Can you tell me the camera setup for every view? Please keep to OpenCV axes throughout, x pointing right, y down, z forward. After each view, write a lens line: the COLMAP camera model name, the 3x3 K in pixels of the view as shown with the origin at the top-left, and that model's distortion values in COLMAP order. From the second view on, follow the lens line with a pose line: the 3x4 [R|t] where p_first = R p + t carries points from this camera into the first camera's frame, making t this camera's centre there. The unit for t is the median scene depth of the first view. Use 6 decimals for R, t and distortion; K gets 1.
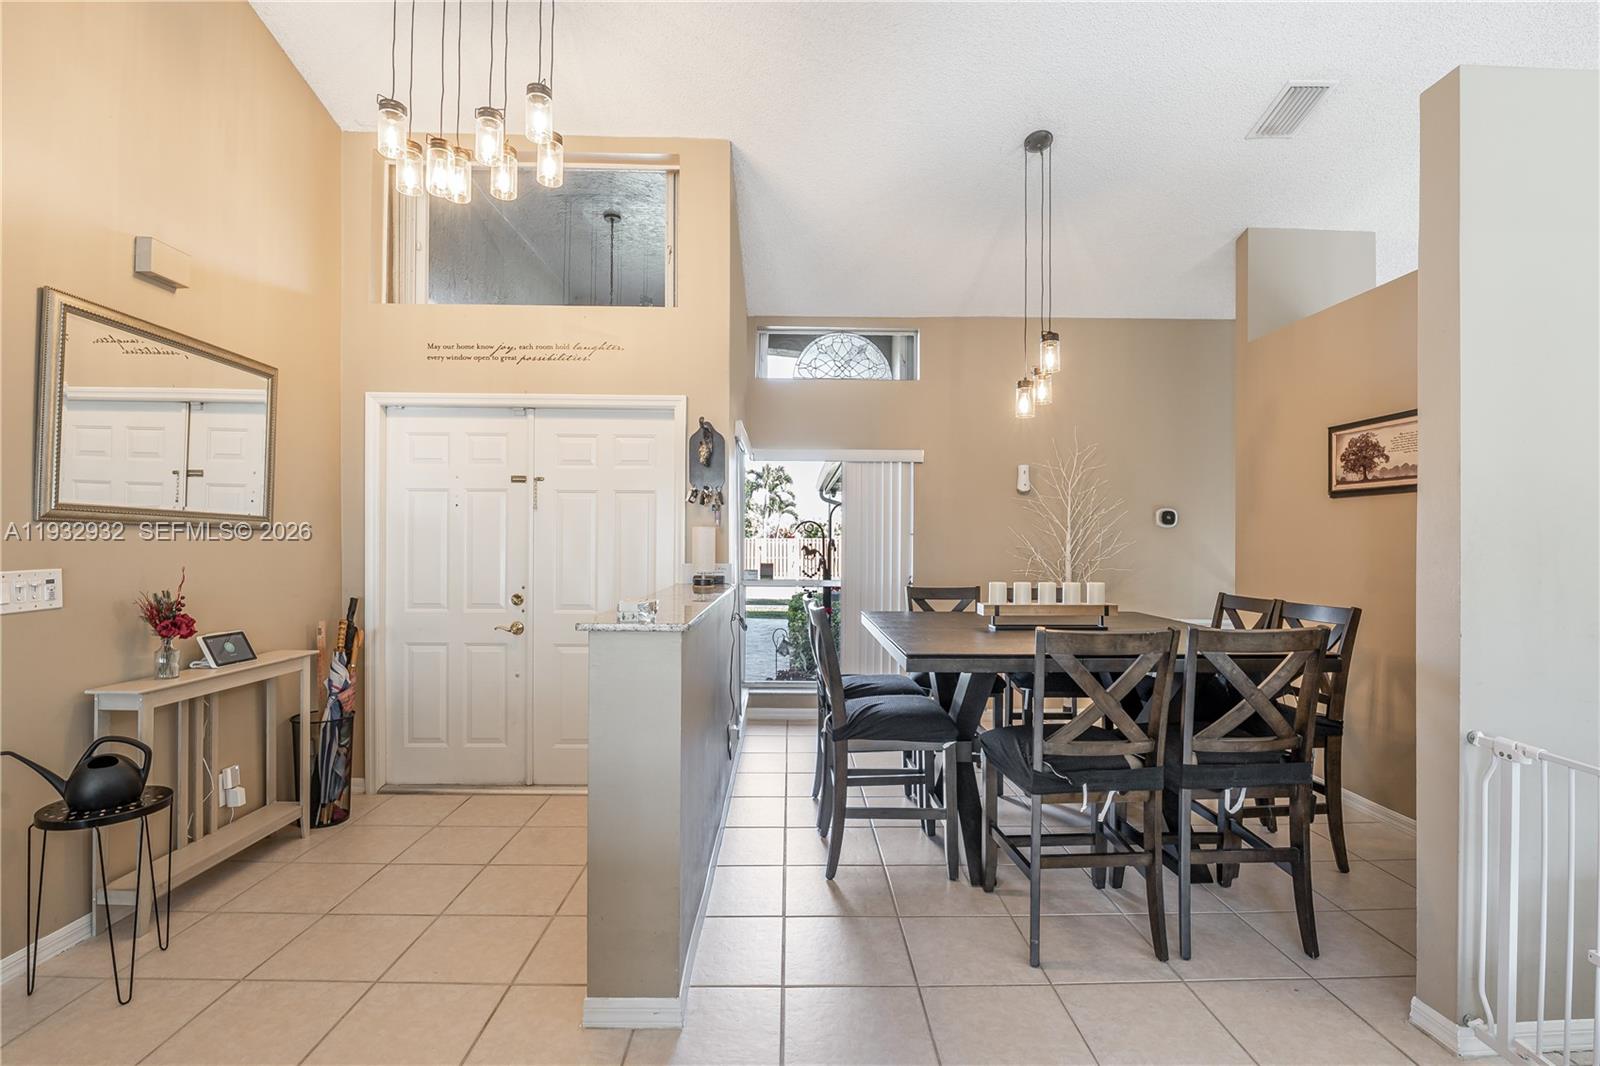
lens RADIAL K [[732.4, 0, 796.4], [0, 732.4, 540.5], [0, 0, 1]] dist [-0.016069, -0.000265]
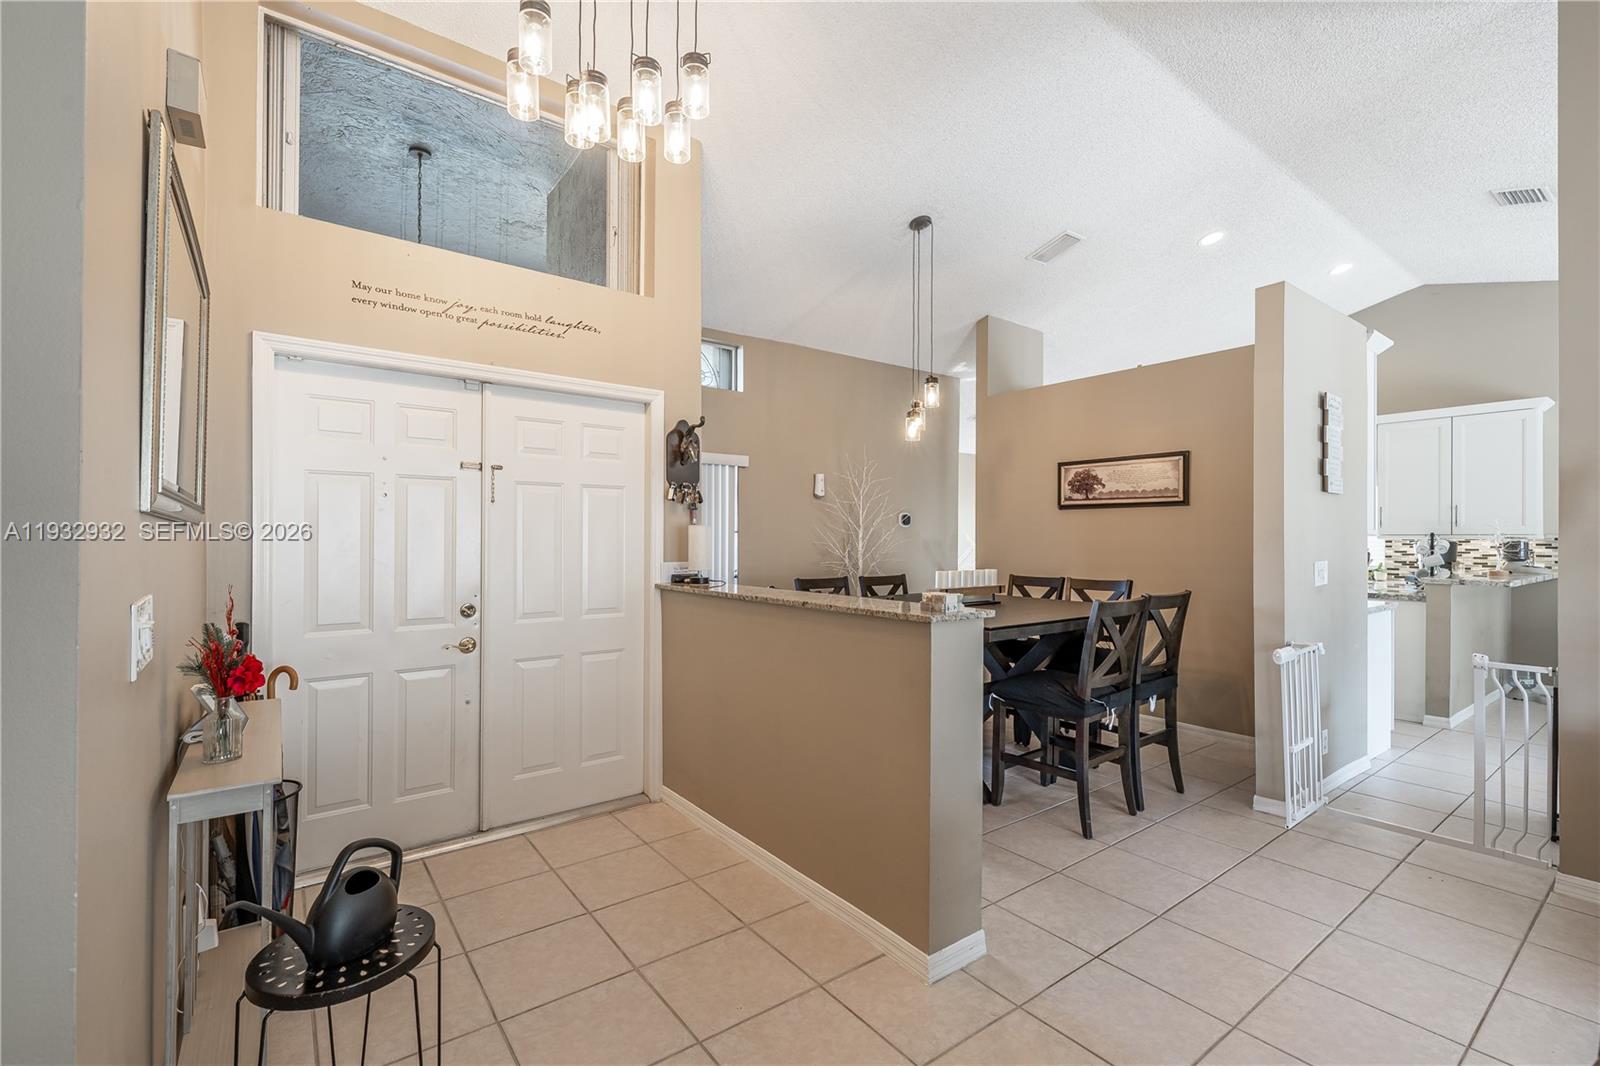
lens RADIAL K [[698.8, 0, 810.5], [0, 698.8, 536.4], [0, 0, 1]] dist [0.003344, 0.000263]
pose [[0.808068, -0.001155, 0.589088, -0.551812], [-0.000005, 0.999998, 0.001967, -0.005338], [-0.589089, -0.001593, 0.808066, 0.129950]]
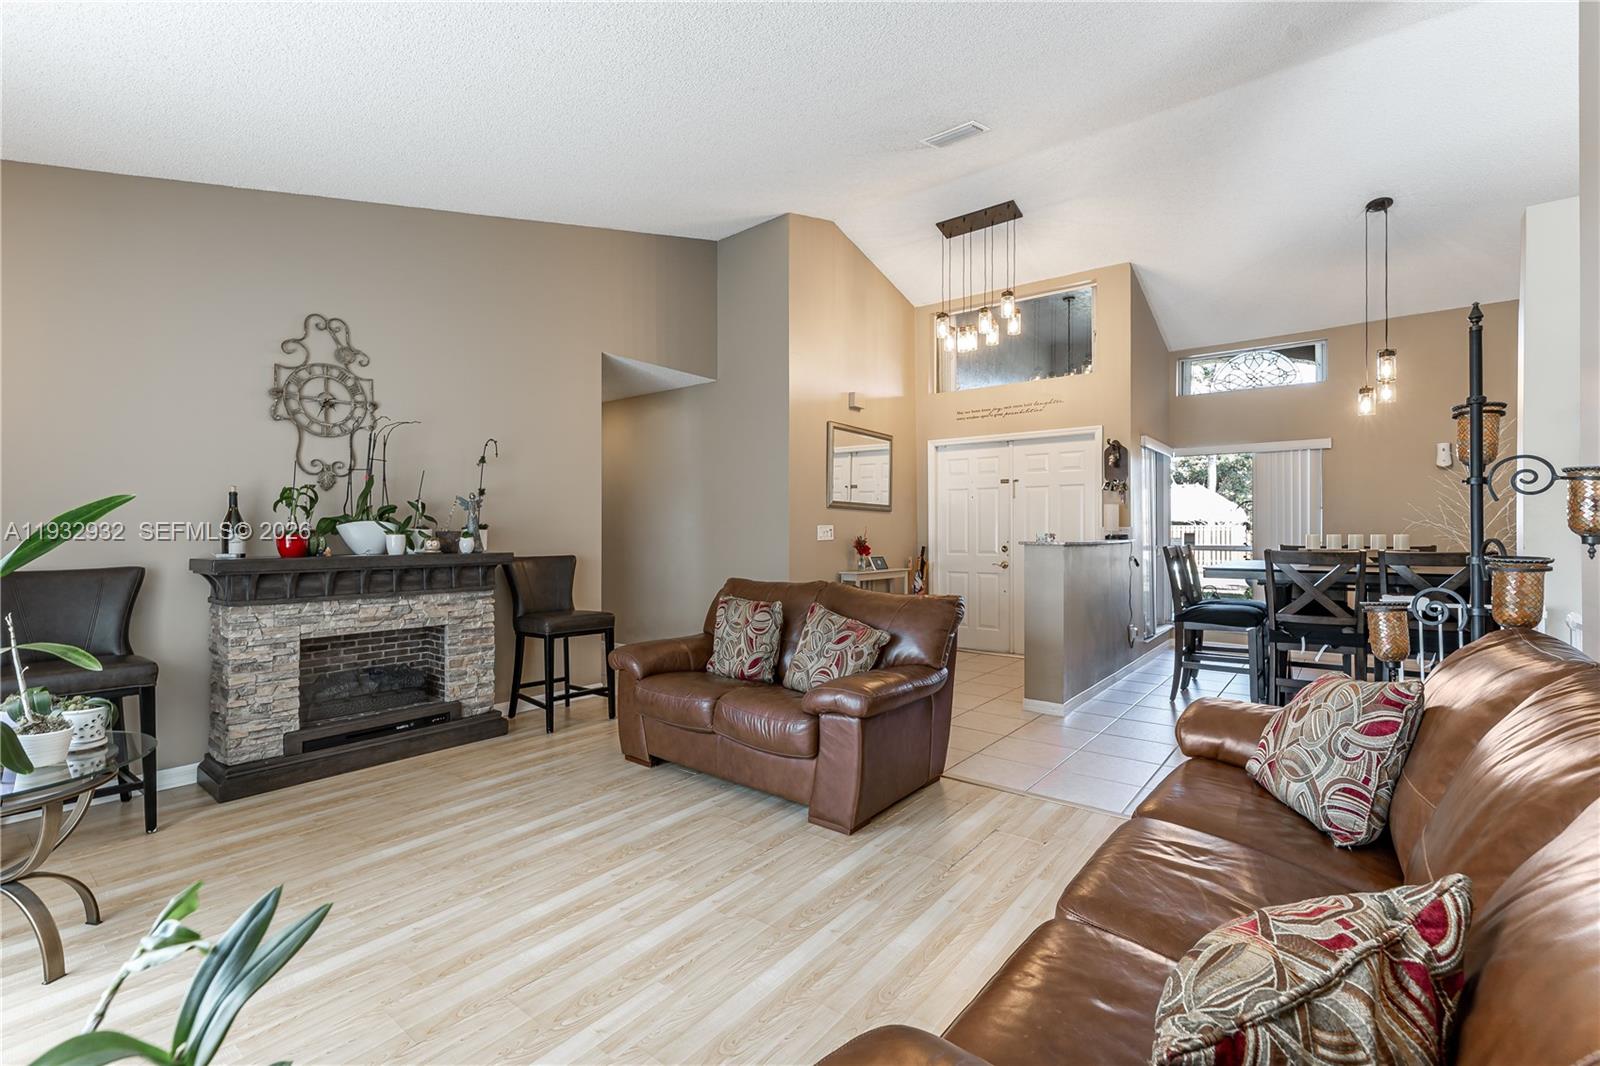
lens RADIAL K [[698.8, 0, 810.5], [0, 698.8, 536.4], [0, 0, 1]] dist [0.003344, 0.000263]
pose [[0.788484, -0.004589, -0.615038, 0.304425], [0.007555, 0.999969, 0.002225, 0.044673], [0.615009, -0.006400, 0.788494, -0.658750]]
